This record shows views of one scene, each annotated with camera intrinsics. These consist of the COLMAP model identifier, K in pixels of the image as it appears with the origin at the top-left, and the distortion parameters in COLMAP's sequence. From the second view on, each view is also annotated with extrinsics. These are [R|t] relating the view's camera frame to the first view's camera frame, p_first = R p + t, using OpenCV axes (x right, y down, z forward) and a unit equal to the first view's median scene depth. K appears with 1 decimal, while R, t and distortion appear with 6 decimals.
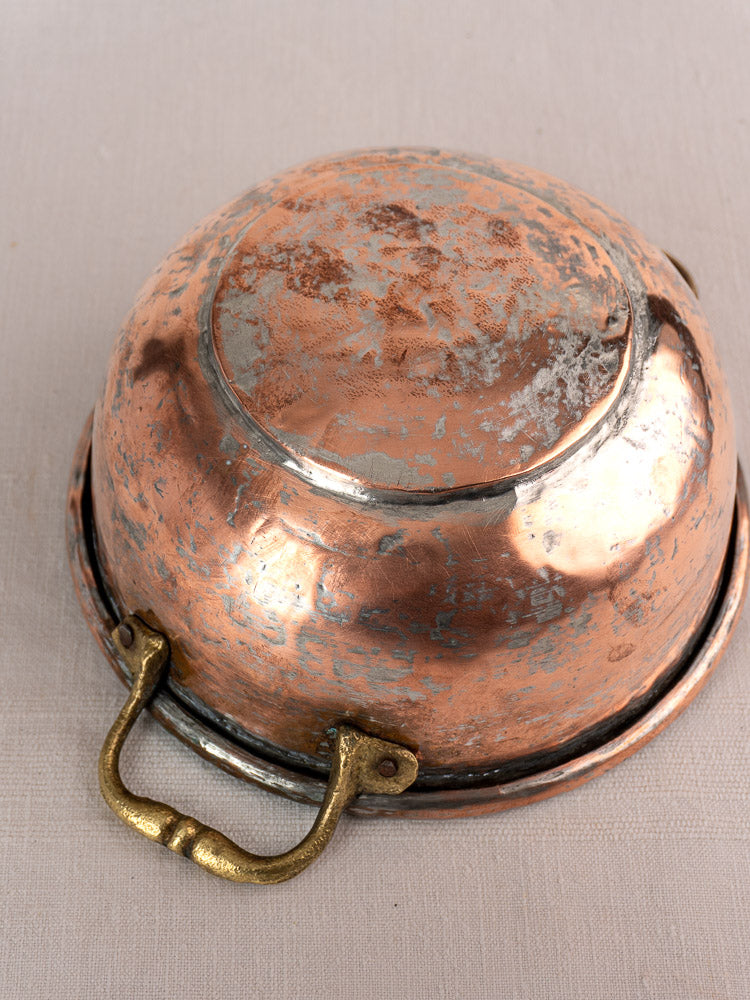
lens RADIAL K [[1793.8, 0, 374.5], [0, 1793.8, 529.2], [0, 0, 1]] dist [0.063595, 0.106029]
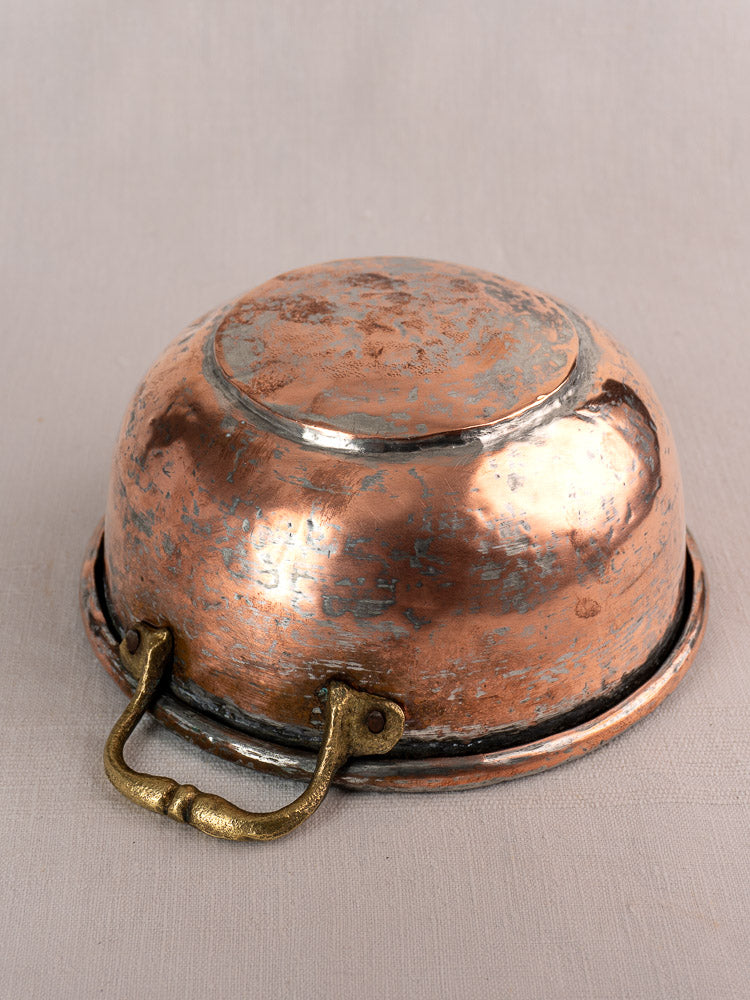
lens RADIAL K [[1793.8, 0, 374.5], [0, 1793.8, 529.2], [0, 0, 1]] dist [0.063595, 0.106029]
pose [[0.999692, -0.024666, 0.002861, 0.006080], [0.023968, 0.928386, -0.370843, 0.419067], [0.006491, 0.370797, 0.928691, -0.031030]]
